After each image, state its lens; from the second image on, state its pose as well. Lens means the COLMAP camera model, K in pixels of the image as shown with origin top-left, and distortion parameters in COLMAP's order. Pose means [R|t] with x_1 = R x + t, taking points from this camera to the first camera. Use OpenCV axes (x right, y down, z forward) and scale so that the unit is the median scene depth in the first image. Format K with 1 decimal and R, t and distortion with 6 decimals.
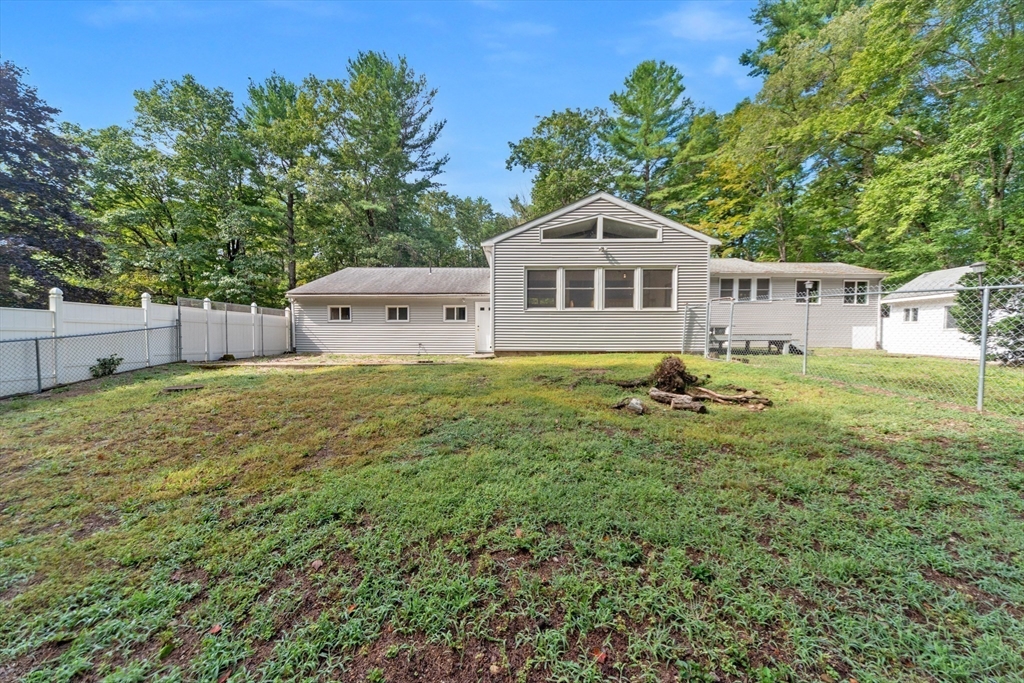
lens RADIAL K [[358.3, 0, 507.2], [0, 358.3, 342.8], [0, 0, 1]] dist [0.003315, -0.000912]
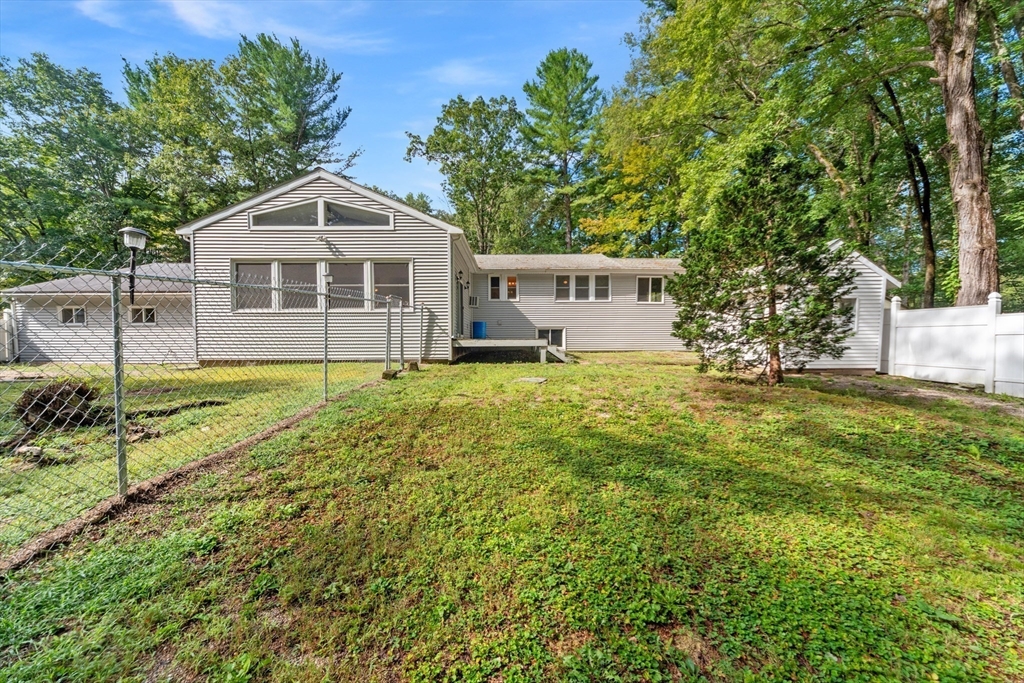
lens RADIAL K [[358.3, 0, 513.7], [0, 358.3, 341.1], [0, 0, 1]] dist [0.003315, -0.000912]
pose [[0.999557, -0.005128, 0.029309, 0.548991], [0.005282, 0.999973, -0.005180, -0.011610], [-0.029281, 0.005332, 0.999557, 0.121231]]
